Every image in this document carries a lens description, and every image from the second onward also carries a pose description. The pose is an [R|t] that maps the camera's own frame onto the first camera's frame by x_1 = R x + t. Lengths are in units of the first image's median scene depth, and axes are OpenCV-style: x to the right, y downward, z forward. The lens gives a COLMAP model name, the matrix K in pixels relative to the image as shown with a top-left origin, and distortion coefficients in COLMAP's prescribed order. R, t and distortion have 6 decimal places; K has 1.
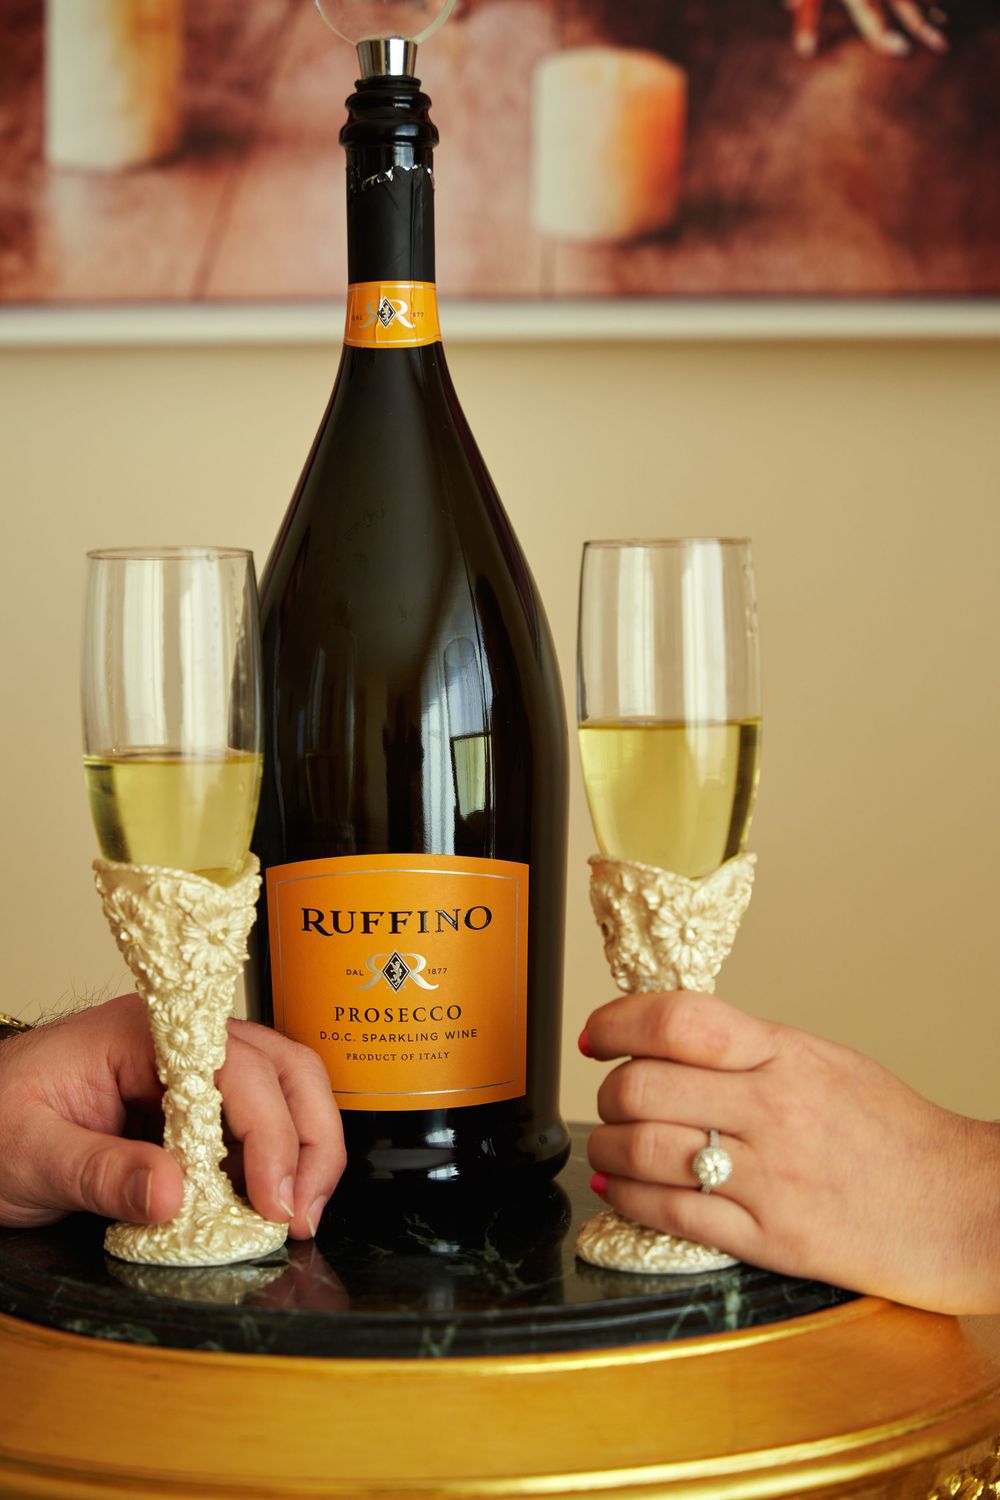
lens RADIAL K [[2654.9, 0, 500.0], [0, 2654.9, 749.9], [0, 0, 1]] dist [-0.009872, 0.000000]
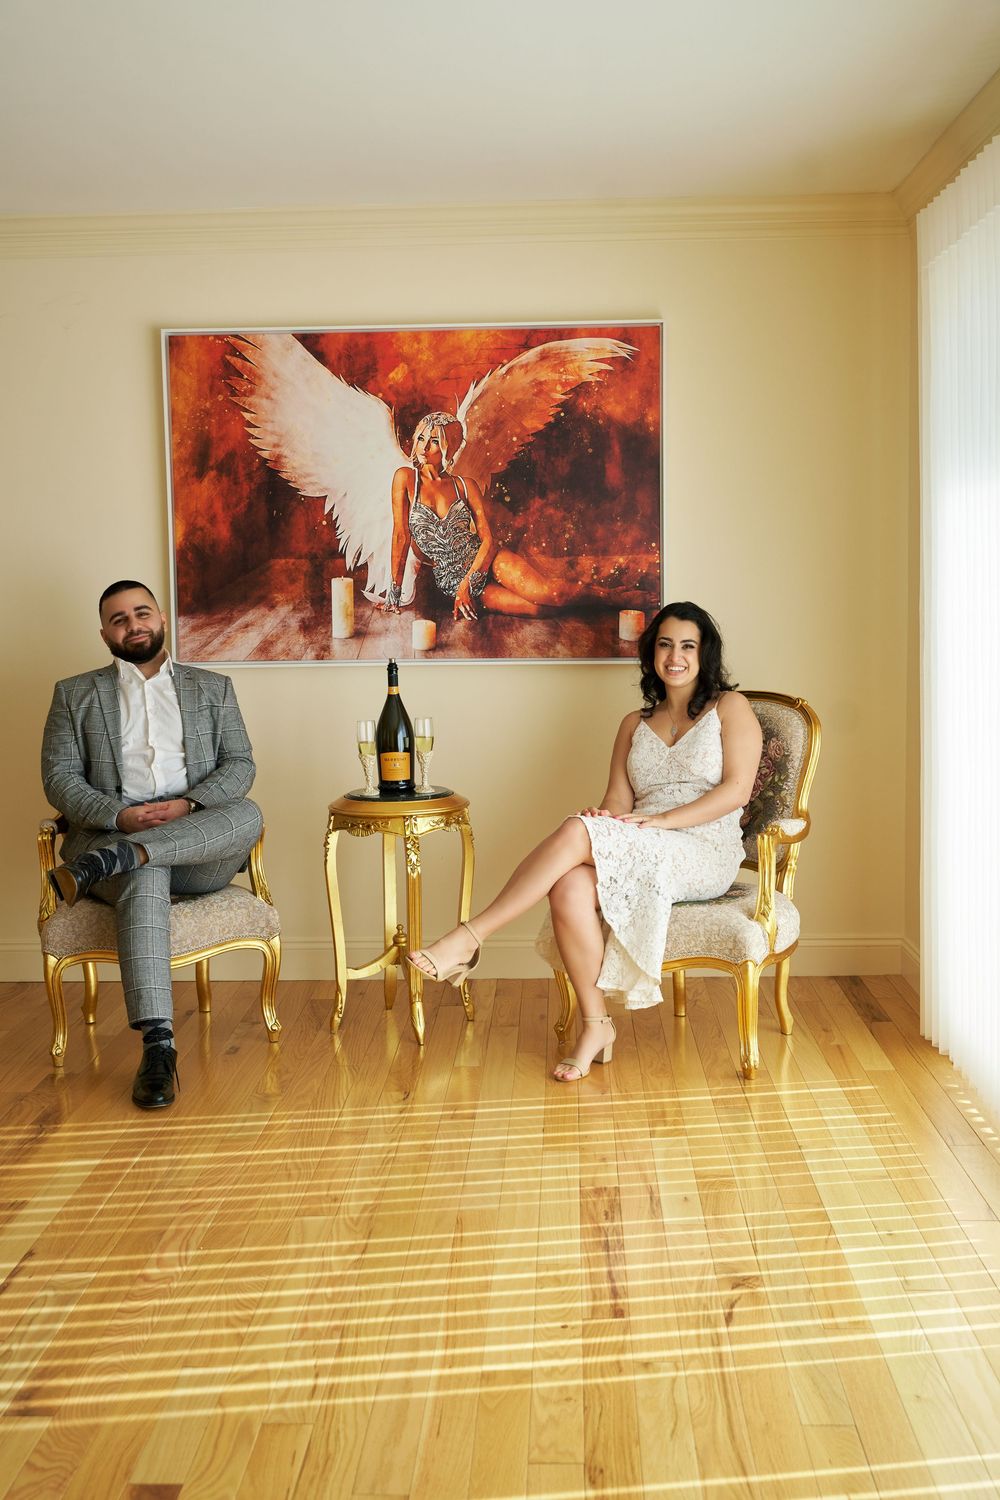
lens RADIAL K [[1587.2, 0, 500.2], [0, 1587.2, 750.6], [0, 0, 1]] dist [-0.001454, 0.000000]
pose [[0.998705, -0.018019, 0.047574, 0.057552], [0.015490, 0.998474, 0.053014, -0.233625], [-0.048457, -0.052209, 0.997460, -4.179870]]
